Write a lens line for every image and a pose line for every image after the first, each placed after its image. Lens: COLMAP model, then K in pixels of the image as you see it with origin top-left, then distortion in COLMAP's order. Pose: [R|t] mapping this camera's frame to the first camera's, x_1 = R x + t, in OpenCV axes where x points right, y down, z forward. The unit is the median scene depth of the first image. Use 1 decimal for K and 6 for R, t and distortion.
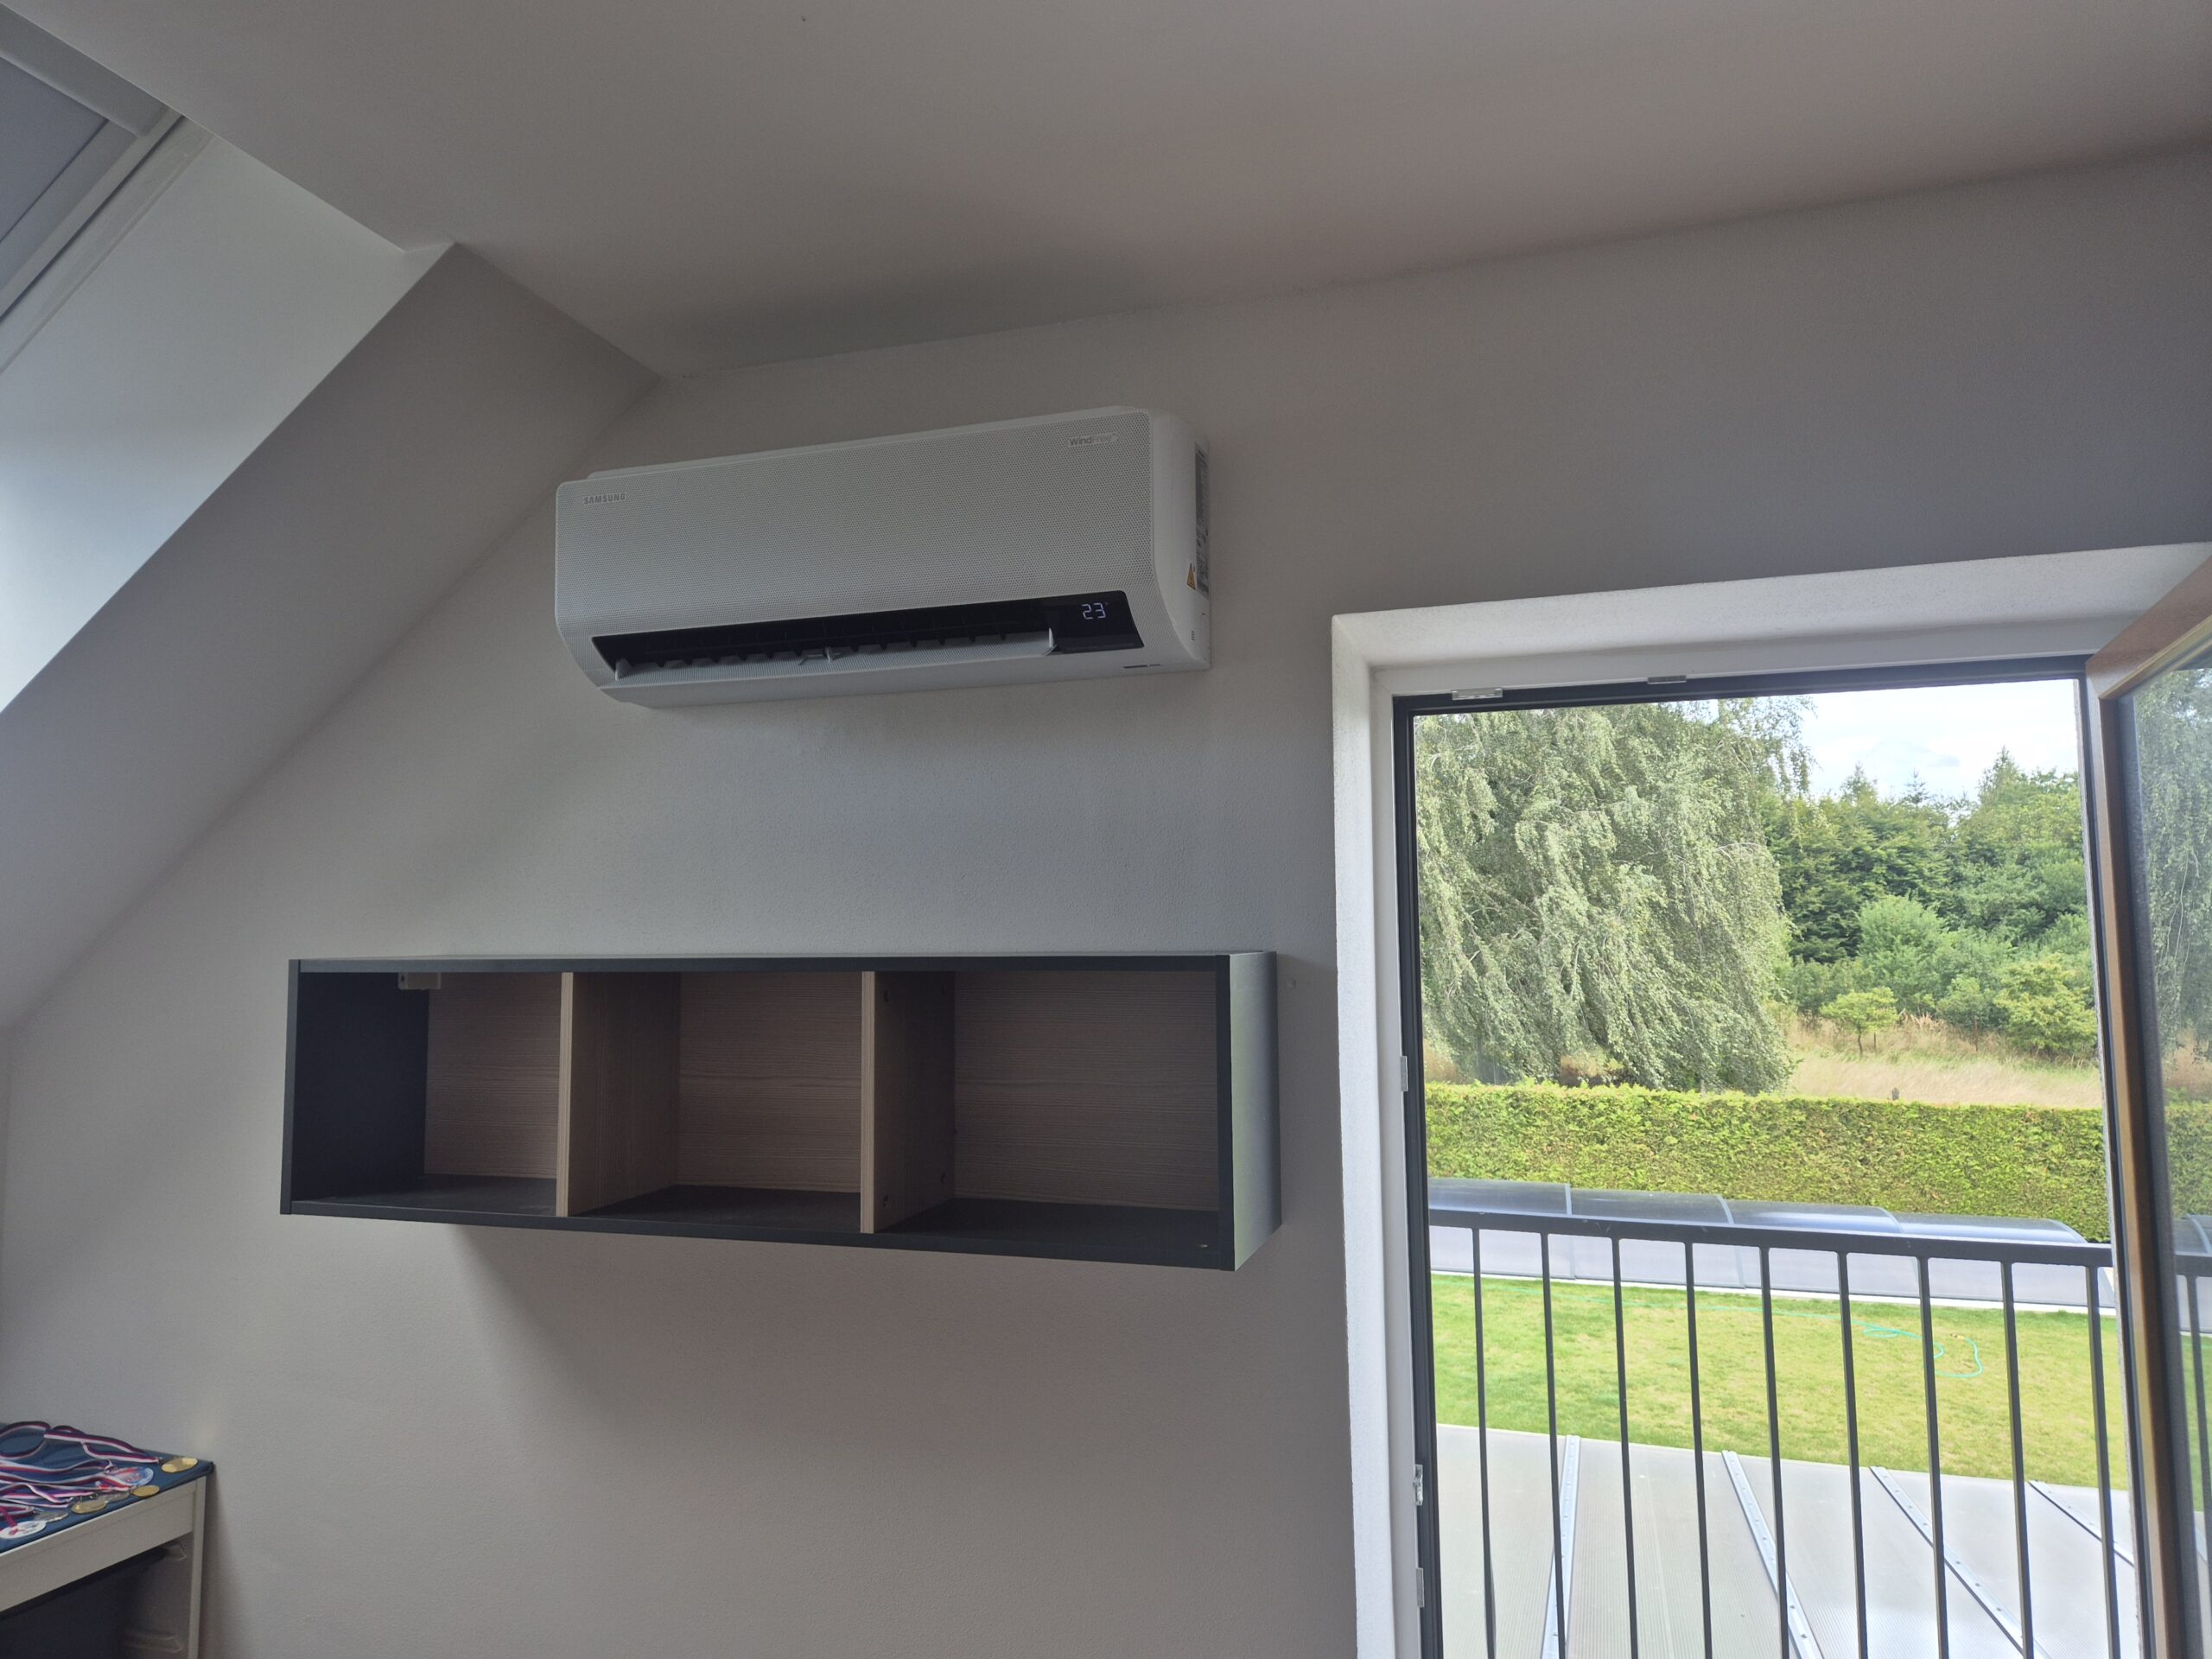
lens RADIAL K [[1480.0, 0, 1111.1], [0, 1480.0, 848.0], [0, 0, 1]] dist [0.094782, -0.082197]
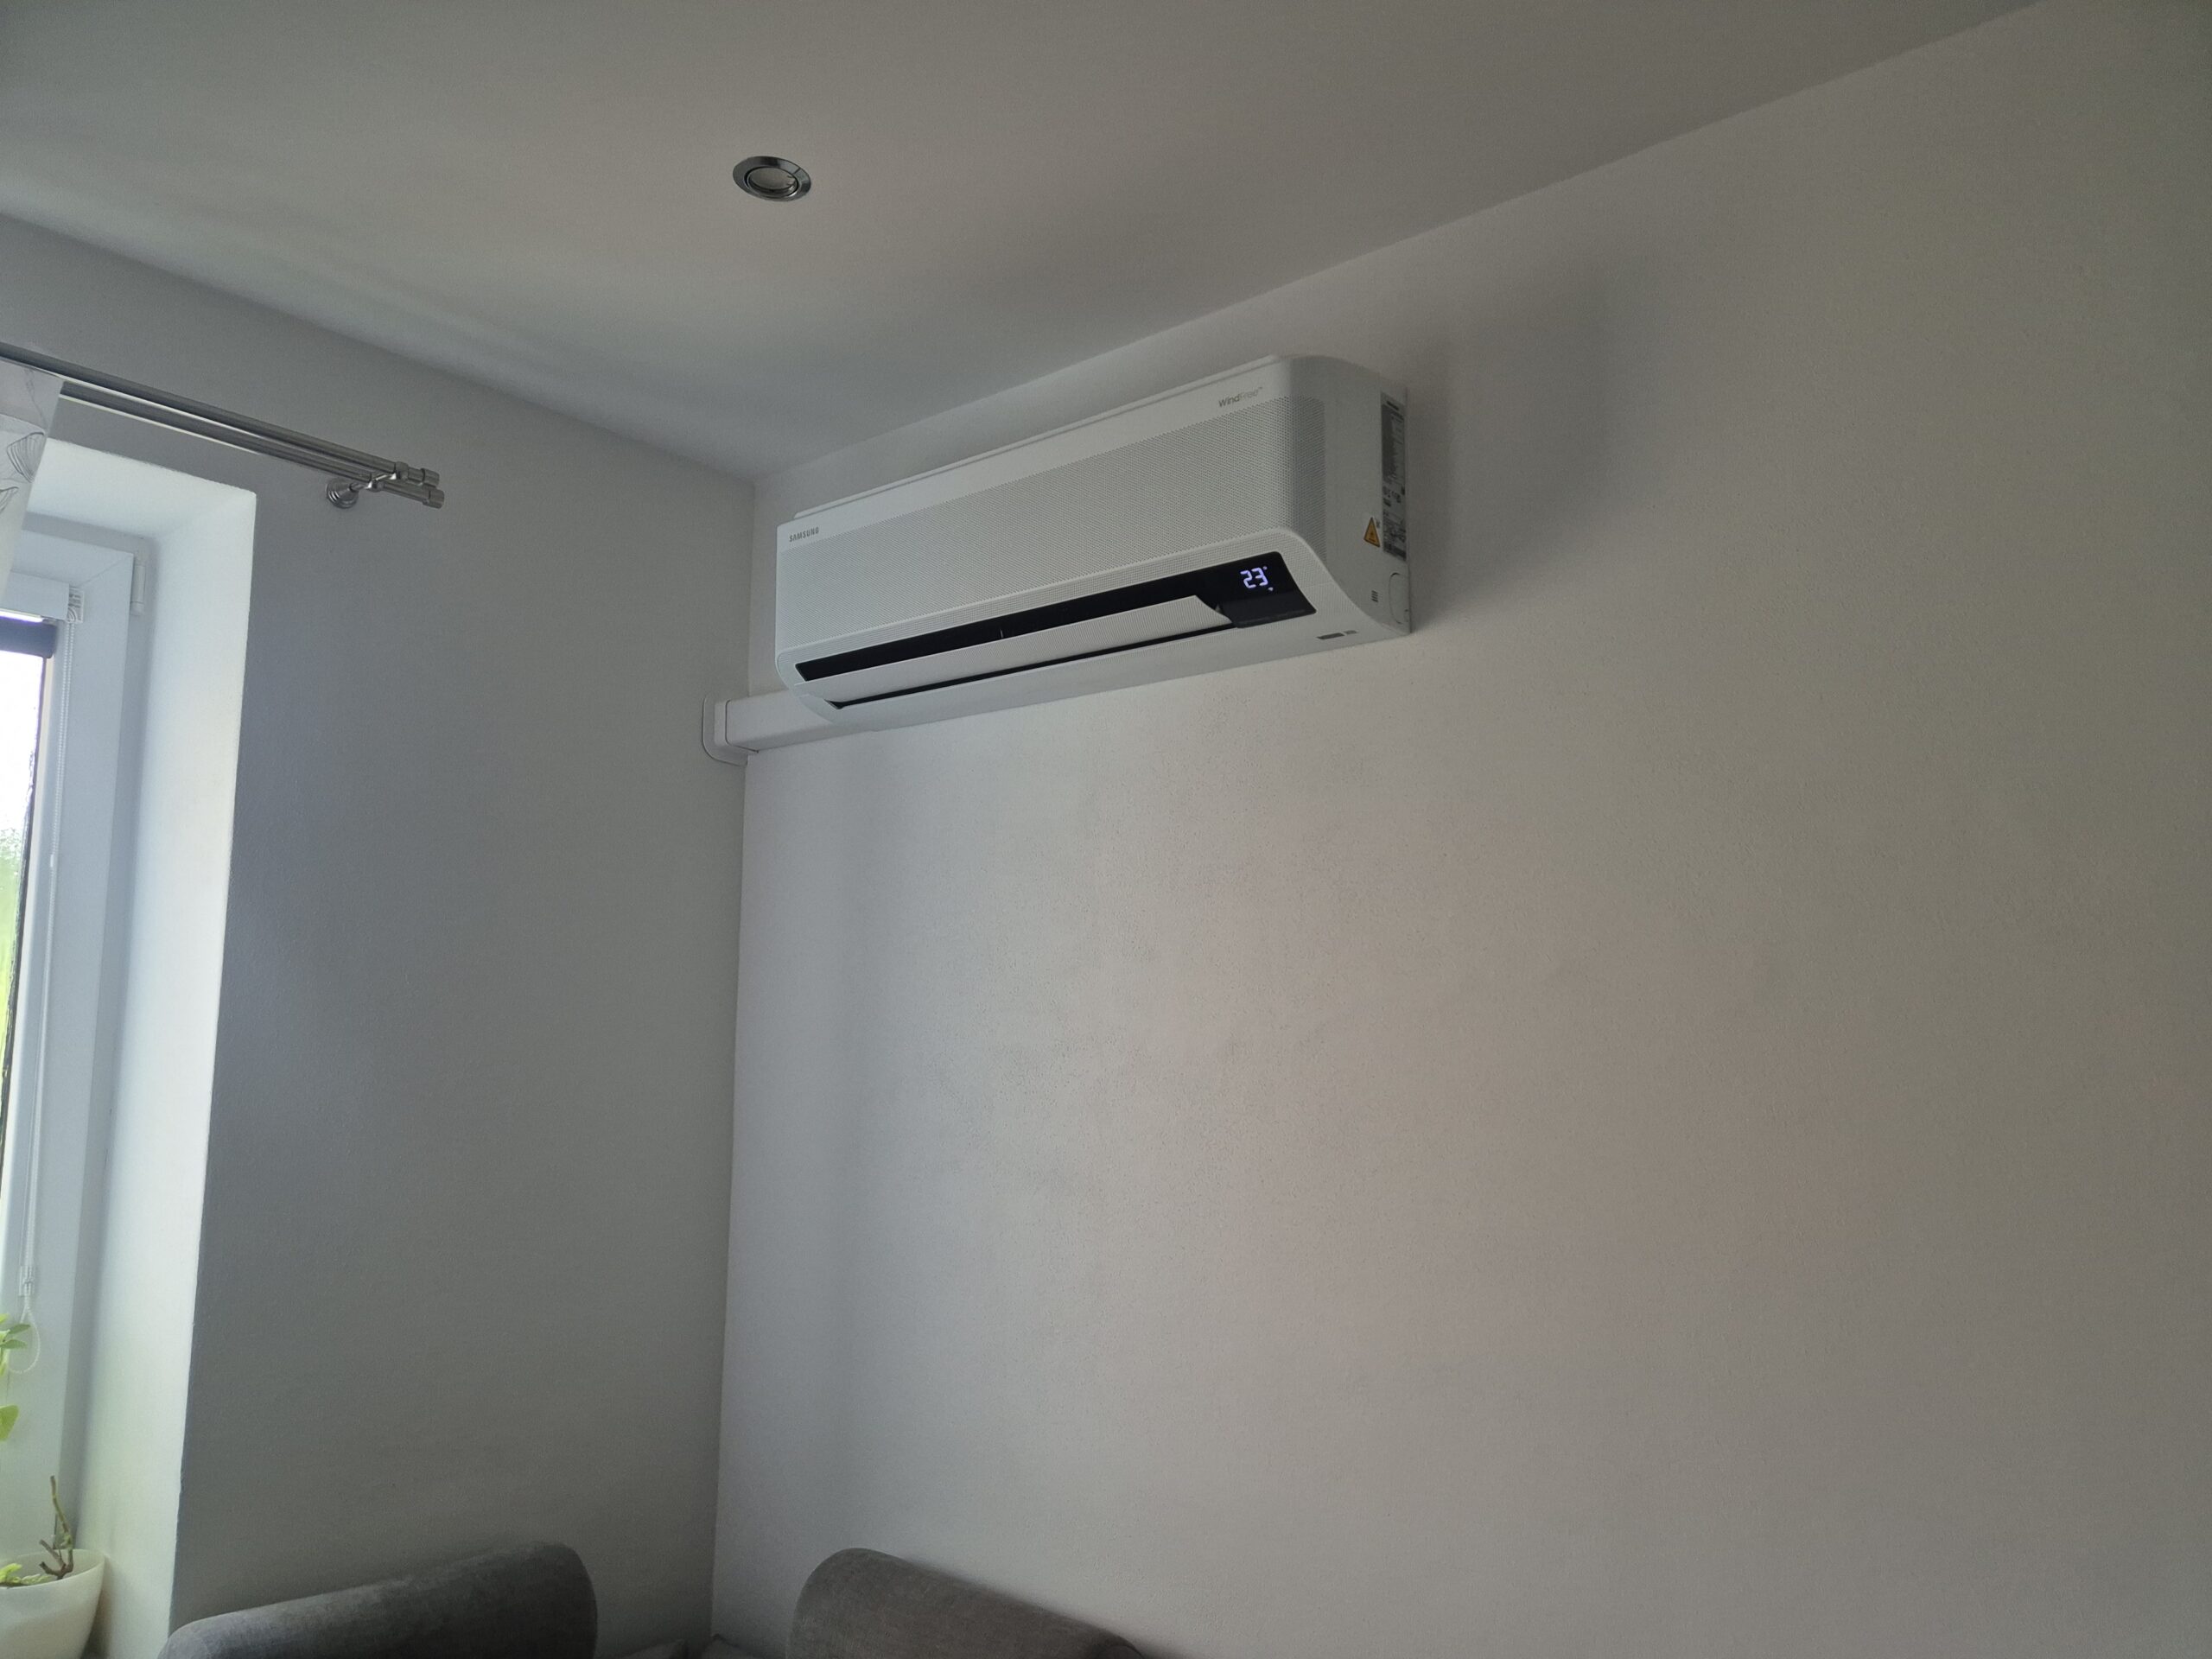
lens RADIAL K [[1480.0, 0, 1111.1], [0, 1480.0, 848.0], [0, 0, 1]] dist [0.094782, -0.082197]
pose [[0.941970, -0.025668, -0.334714, 0.196130], [0.002672, 0.997614, -0.068985, 0.068213], [0.335686, 0.064088, 0.939791, 0.095506]]
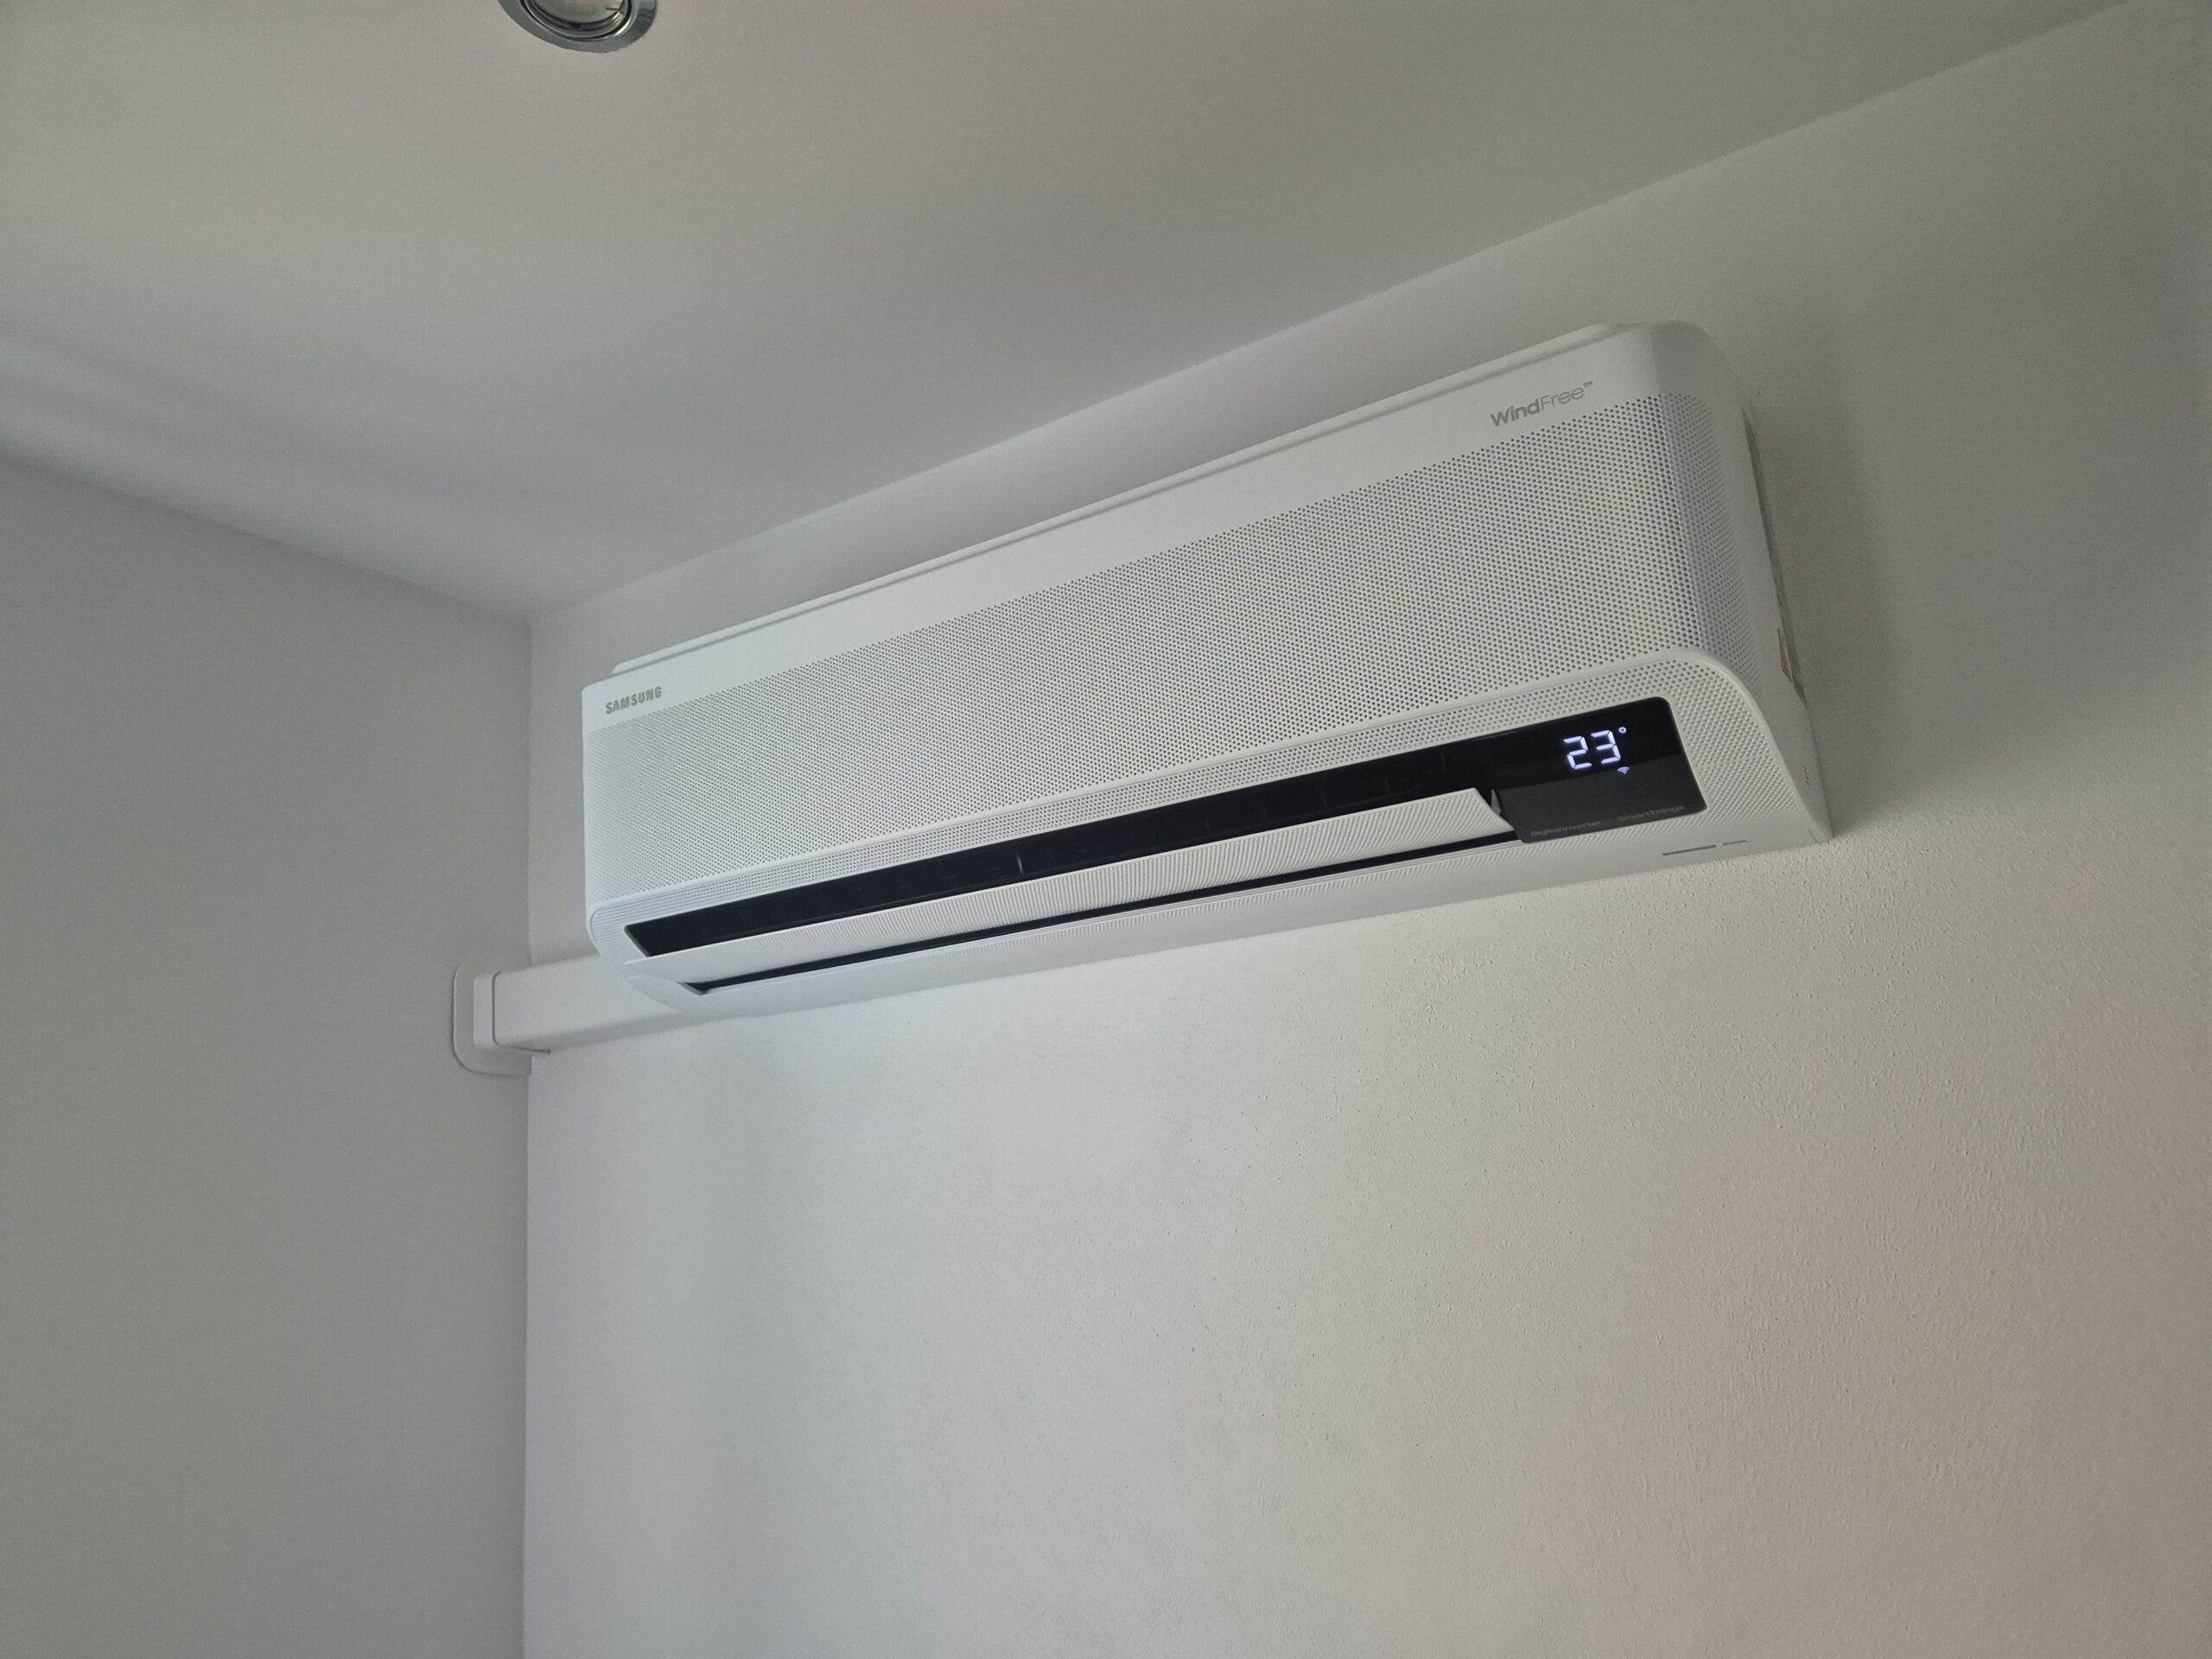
lens RADIAL K [[1486.2, 0, 1099.0], [0, 1486.2, 870.4], [0, 0, 1]] dist [0.085742, -0.082510]
pose [[0.975391, -0.104540, -0.194122, -0.070579], [0.076216, 0.986039, -0.148048, -0.058597], [0.206888, 0.129610, 0.969741, 0.472090]]
